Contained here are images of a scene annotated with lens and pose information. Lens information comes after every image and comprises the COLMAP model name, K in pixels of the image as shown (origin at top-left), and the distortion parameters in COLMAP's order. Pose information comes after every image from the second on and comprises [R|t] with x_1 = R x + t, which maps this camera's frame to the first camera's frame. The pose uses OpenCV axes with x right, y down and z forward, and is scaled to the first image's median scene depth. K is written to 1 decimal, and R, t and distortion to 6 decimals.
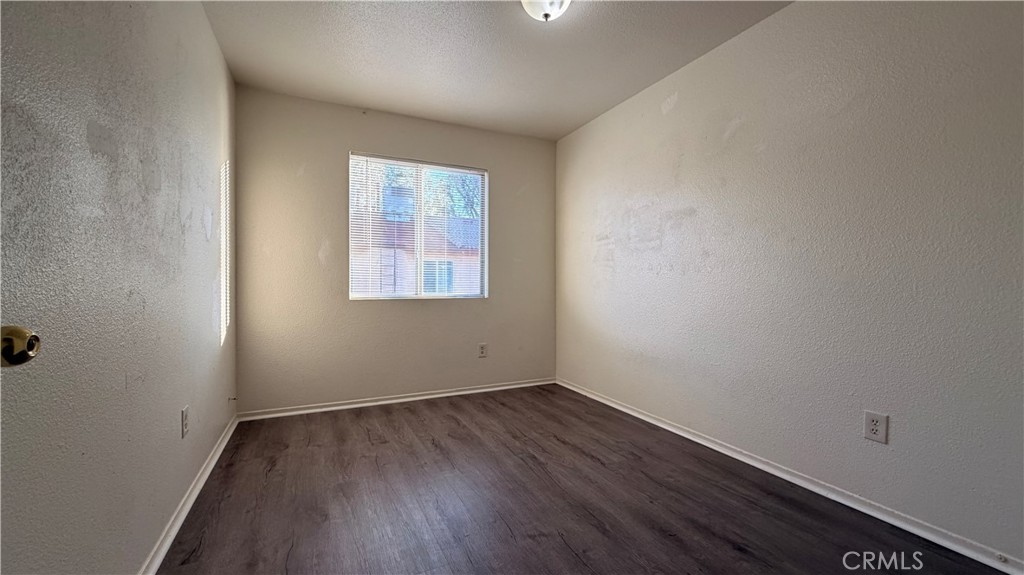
lens RADIAL K [[408.8, 0, 511.6], [0, 408.8, 291.5], [0, 0, 1]] dist [0.000474, 0.000470]
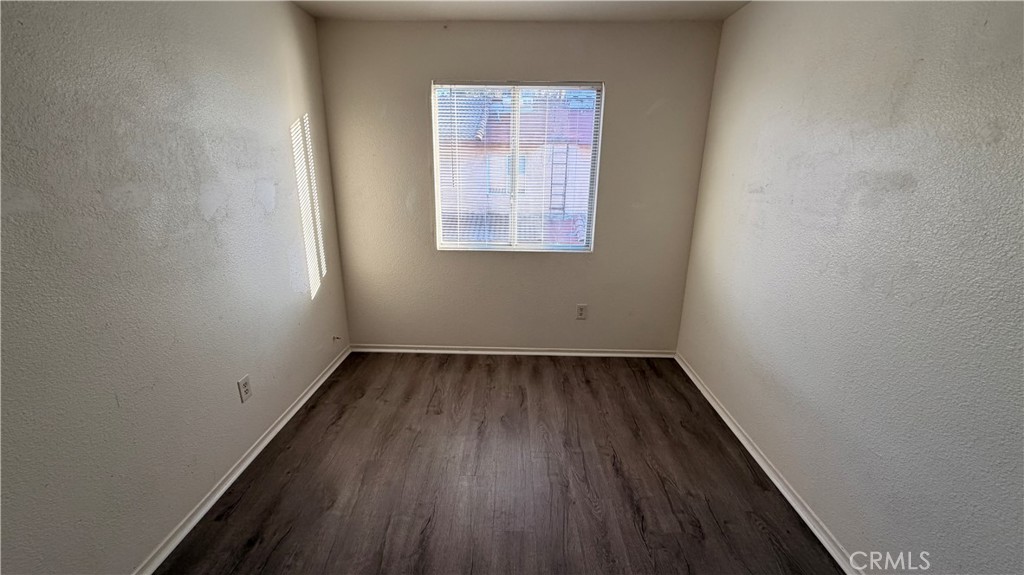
lens RADIAL K [[408.8, 0, 508.6], [0, 408.8, 293.0], [0, 0, 1]] dist [0.000474, 0.000470]
pose [[0.891512, 0.143653, -0.429616, 0.223390], [-0.019287, 0.959564, 0.280830, -0.191294], [0.452586, -0.242078, 0.858233, 0.271003]]
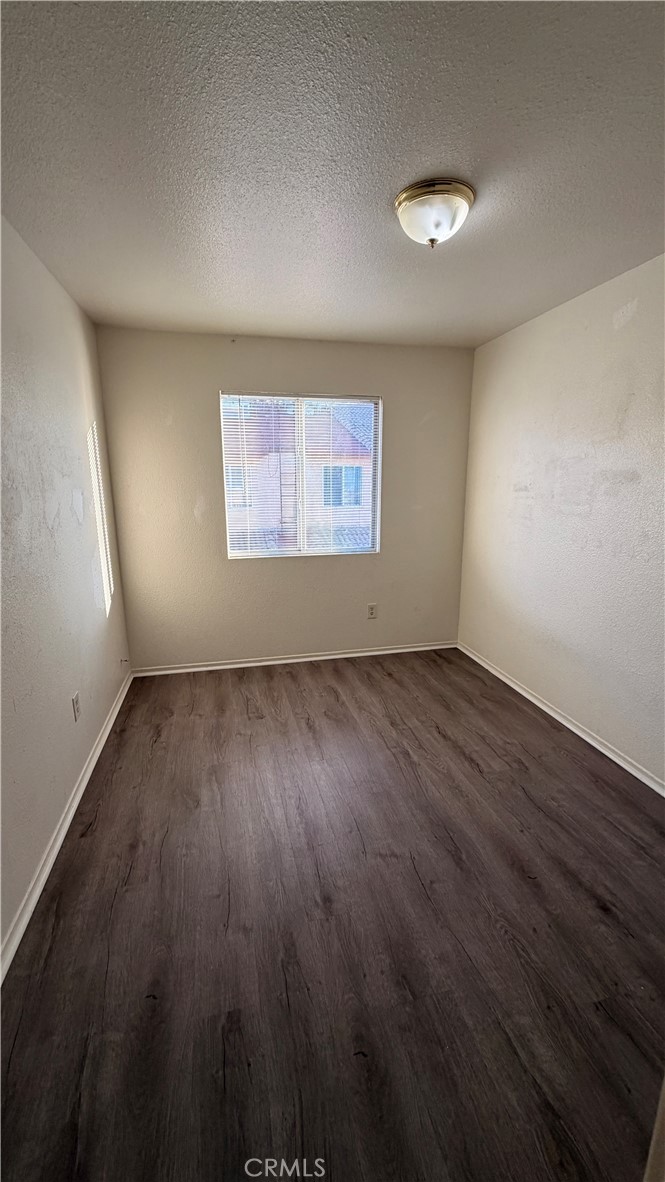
lens RADIAL K [[471.9, 0, 334.7], [0, 471.9, 592.5], [0, 0, 1]] dist [0.000474, 0.000470]
pose [[0.977127, 0.045845, -0.207658, 0.087389], [0.000793, 0.975694, 0.219136, -0.173562], [0.212657, -0.214289, 0.953340, 0.002435]]
